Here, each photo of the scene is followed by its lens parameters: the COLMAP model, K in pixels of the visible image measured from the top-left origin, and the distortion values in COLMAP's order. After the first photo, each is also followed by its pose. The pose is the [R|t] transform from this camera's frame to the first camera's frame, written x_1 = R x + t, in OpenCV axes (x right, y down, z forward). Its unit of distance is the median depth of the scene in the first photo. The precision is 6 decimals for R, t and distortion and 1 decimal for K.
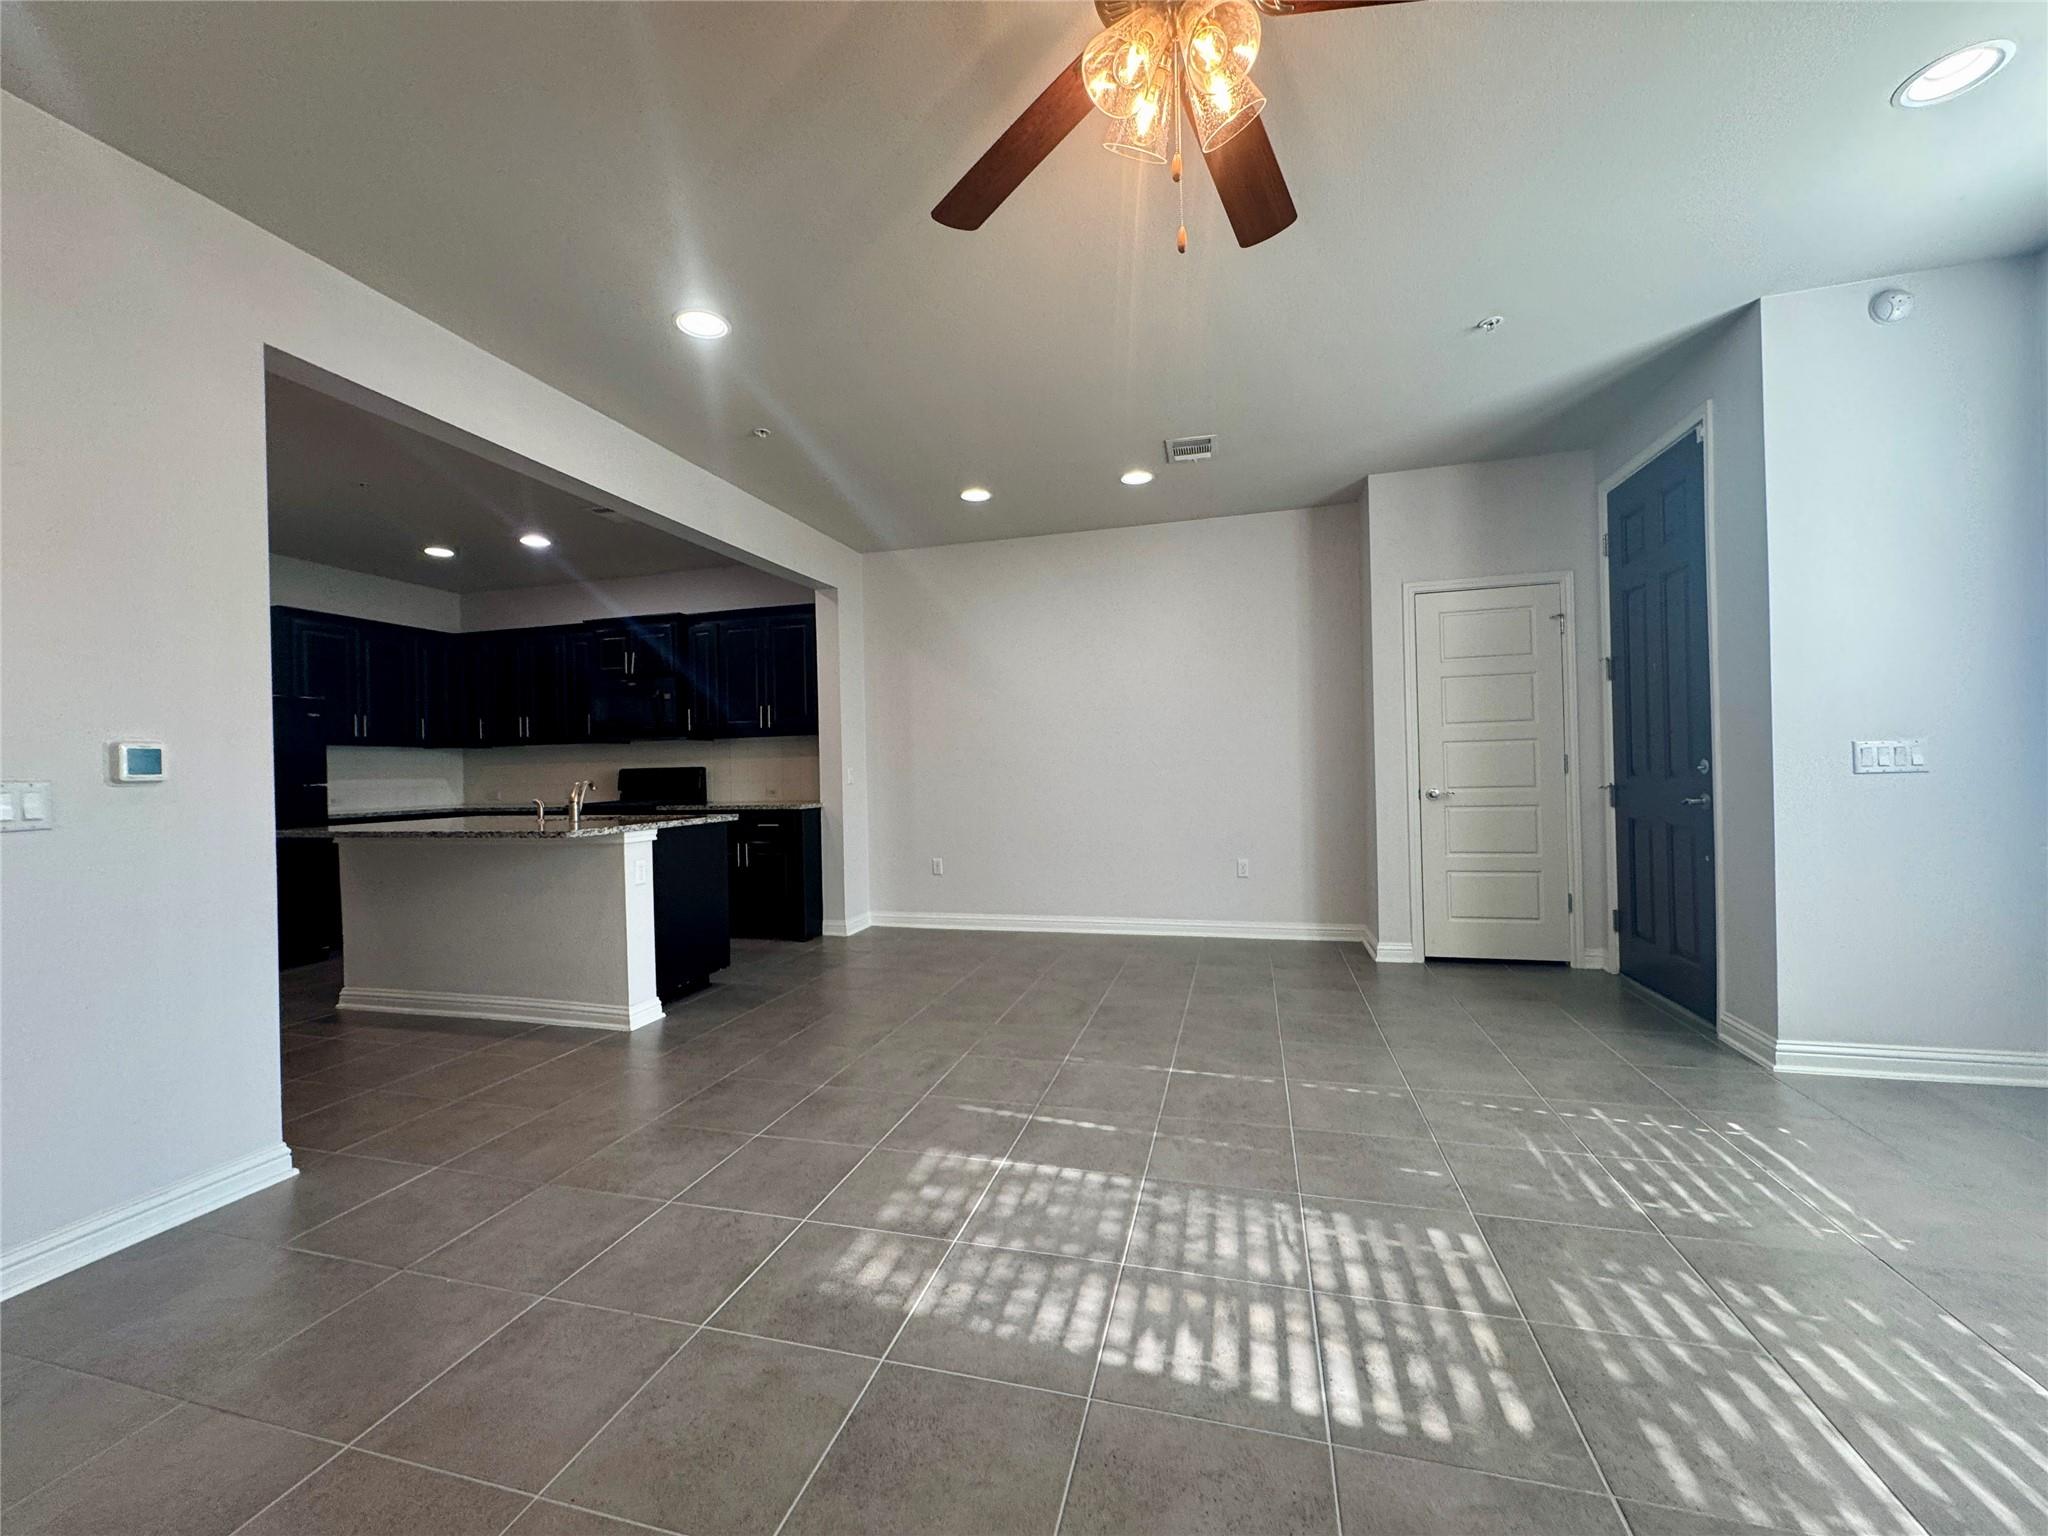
lens RADIAL K [[816.8, 0, 1023.3], [0, 816.8, 775.1], [0, 0, 1]] dist [-0.002355, 0.000833]
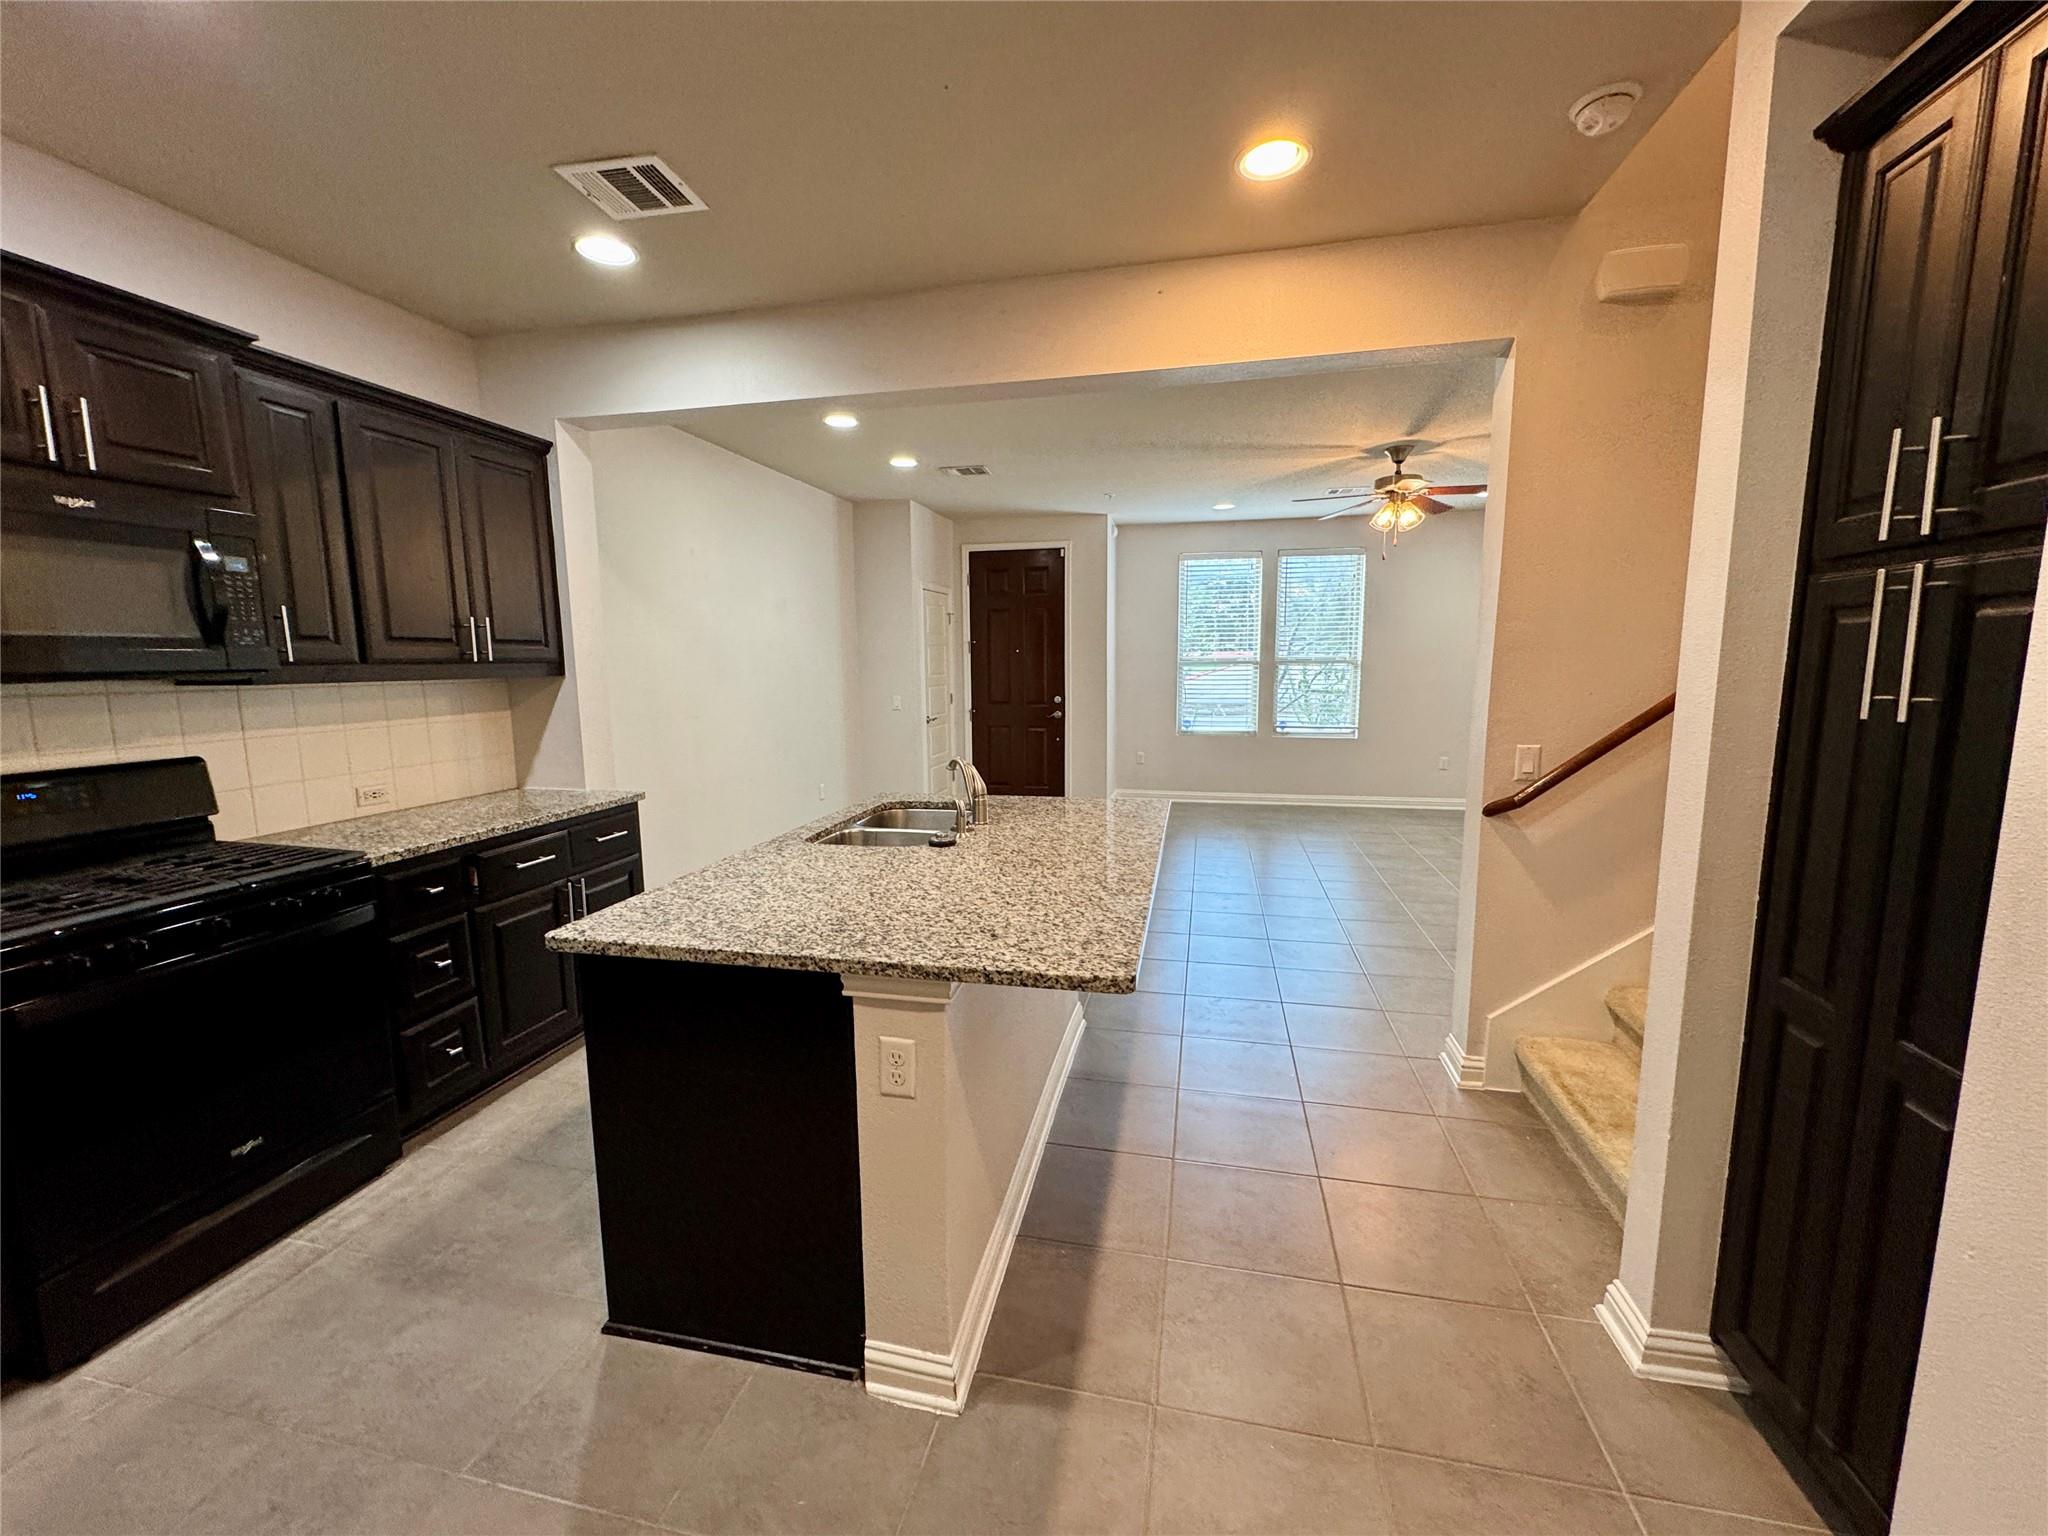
lens RADIAL K [[816.8, 0, 1022.0], [0, 816.8, 759.8], [0, 0, 1]] dist [-0.002355, 0.000833]
pose [[-0.040191, -0.097384, 0.994435, -0.854906], [0.017184, 0.995025, 0.098136, -0.041847], [-0.999044, 0.021032, -0.038318, 0.704305]]
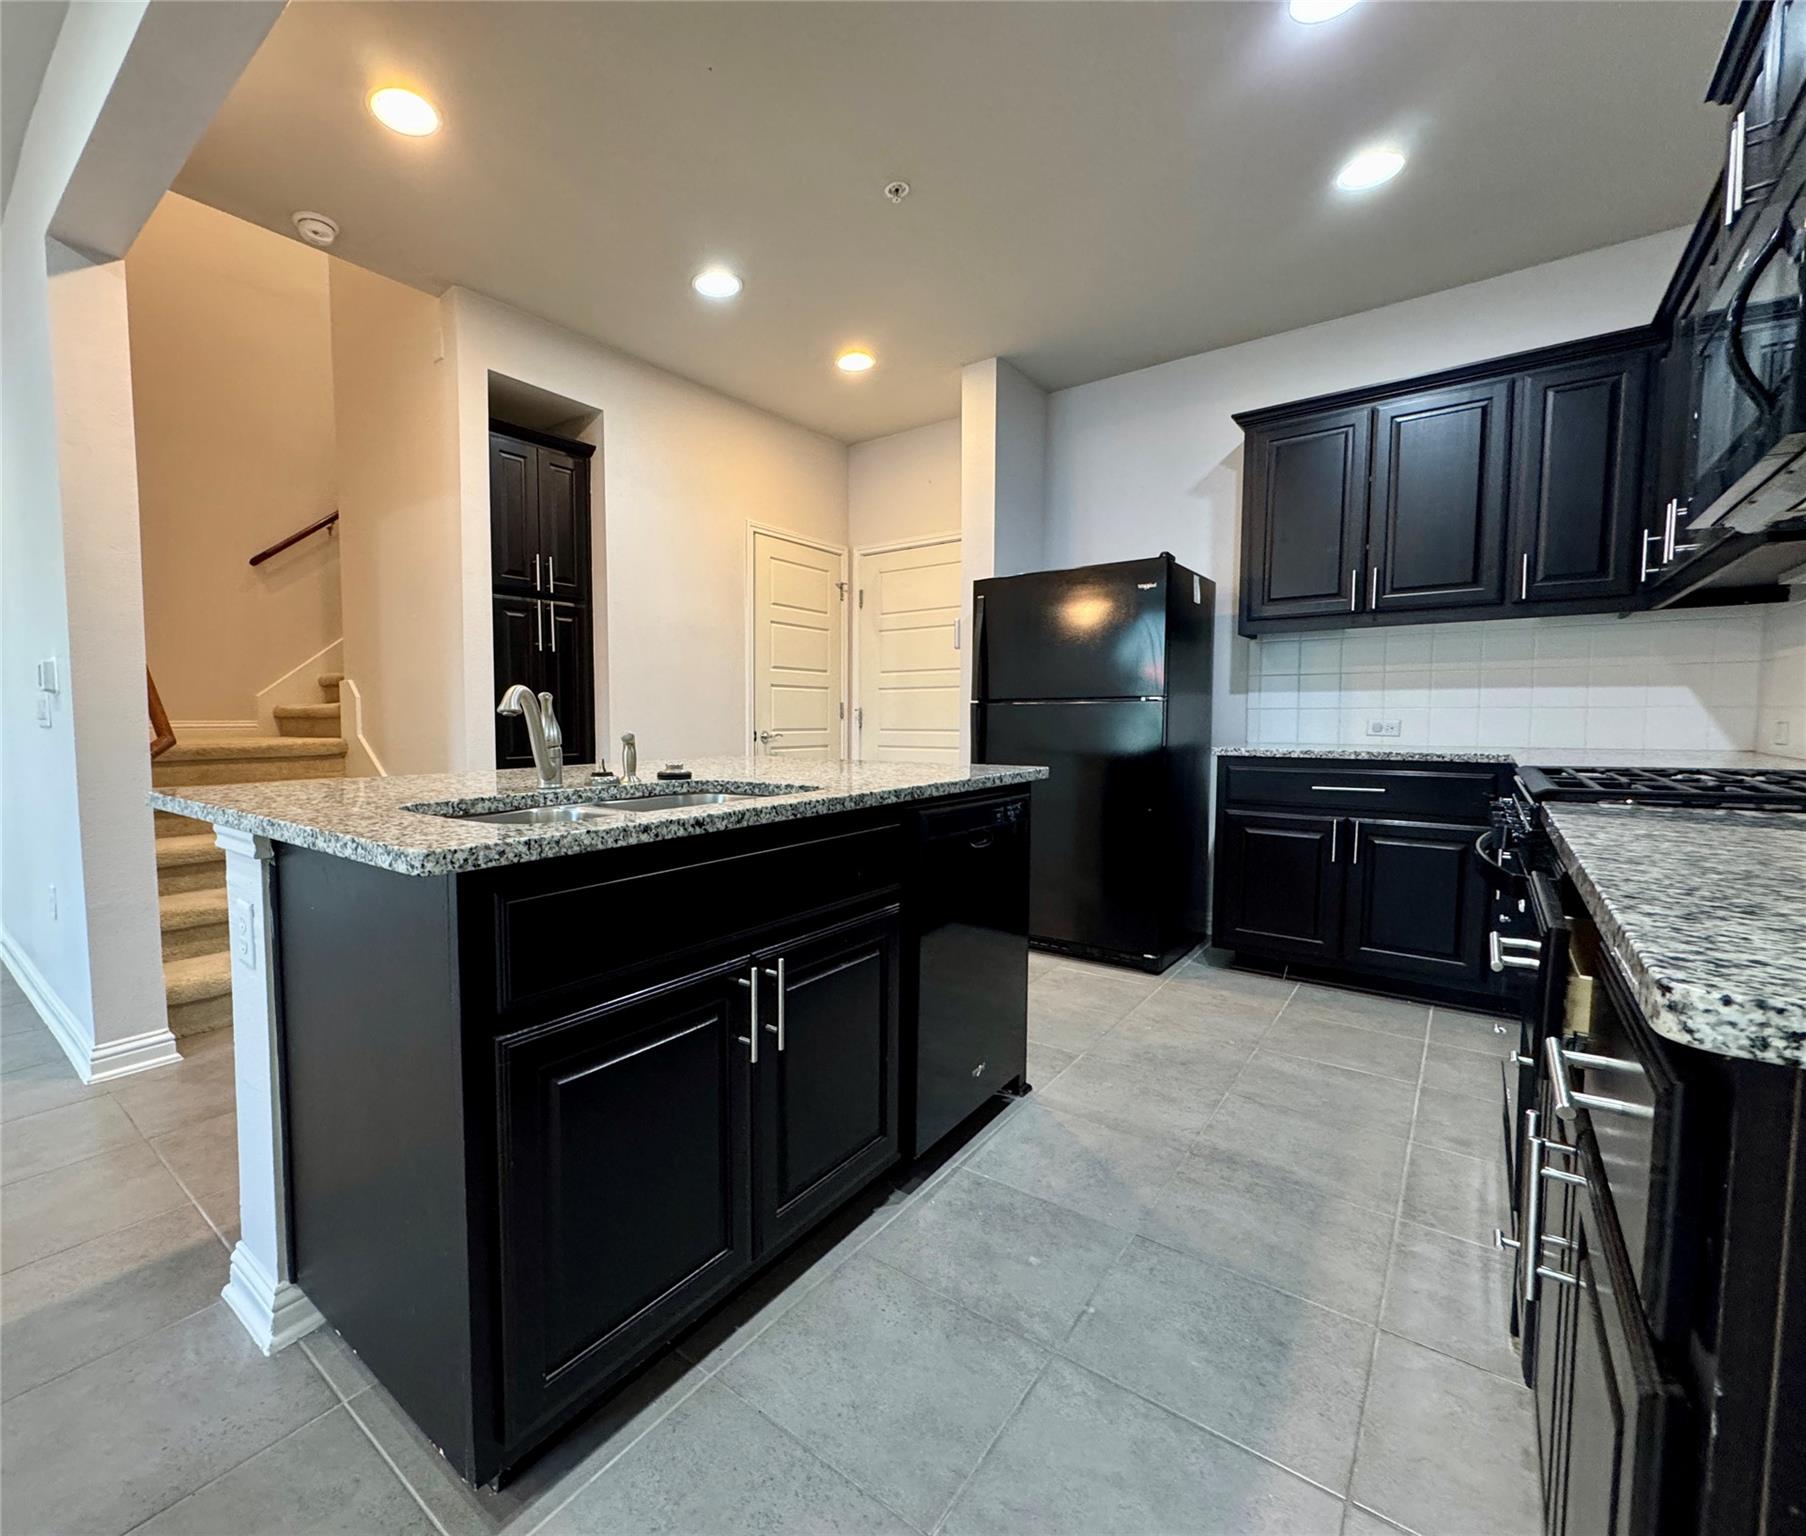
lens RADIAL K [[811.7, 0, 782.2], [0, 811.7, 767.7], [0, 0, 1]] dist [-0.004164, 0.000930]
pose [[-0.417896, 0.082914, -0.904703, -0.162767], [0.007601, 0.996111, 0.087781, 0.007939], [0.908463, 0.029807, -0.416901, 0.907404]]
